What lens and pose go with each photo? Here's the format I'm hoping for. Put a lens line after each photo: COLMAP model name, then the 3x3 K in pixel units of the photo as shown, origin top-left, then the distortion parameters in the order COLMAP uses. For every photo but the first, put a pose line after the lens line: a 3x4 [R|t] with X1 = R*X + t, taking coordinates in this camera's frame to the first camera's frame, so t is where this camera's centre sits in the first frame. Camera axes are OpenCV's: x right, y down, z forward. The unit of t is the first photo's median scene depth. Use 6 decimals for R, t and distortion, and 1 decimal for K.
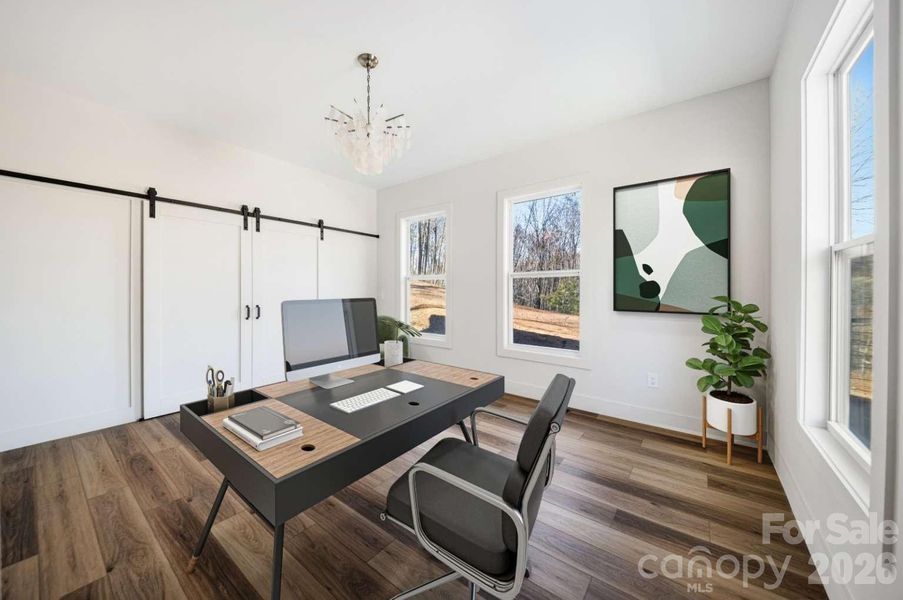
lens RADIAL K [[326.9, 0, 448.0], [0, 326.9, 288.0], [0, 0, 1]] dist [0.001502, -0.000001]
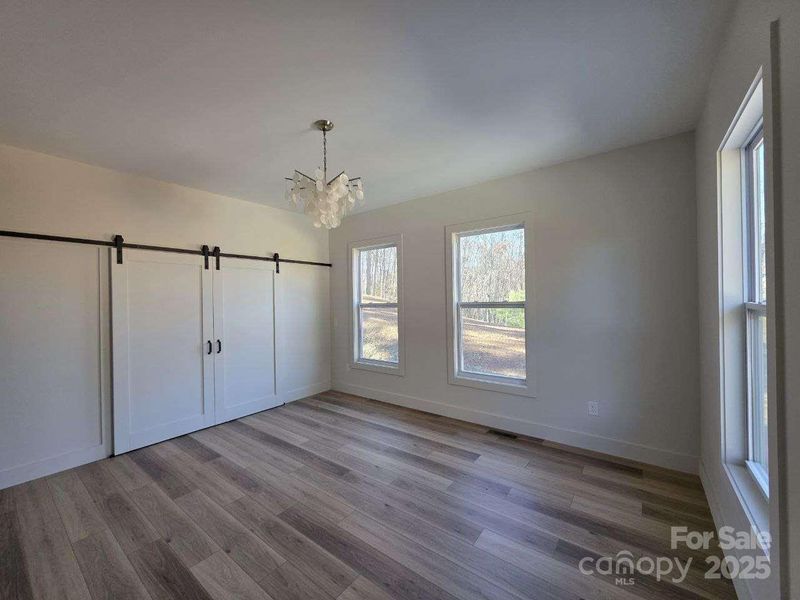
lens RADIAL K [[320.8, 0, 400.0], [0, 320.8, 300.0], [0, 0, 1]] dist [-0.000612, 0.004260]
pose [[0.999799, -0.017812, 0.009158, -0.013414], [0.017835, 0.999838, -0.002397, -0.110800], [-0.009114, 0.002560, 0.999955, -0.063980]]
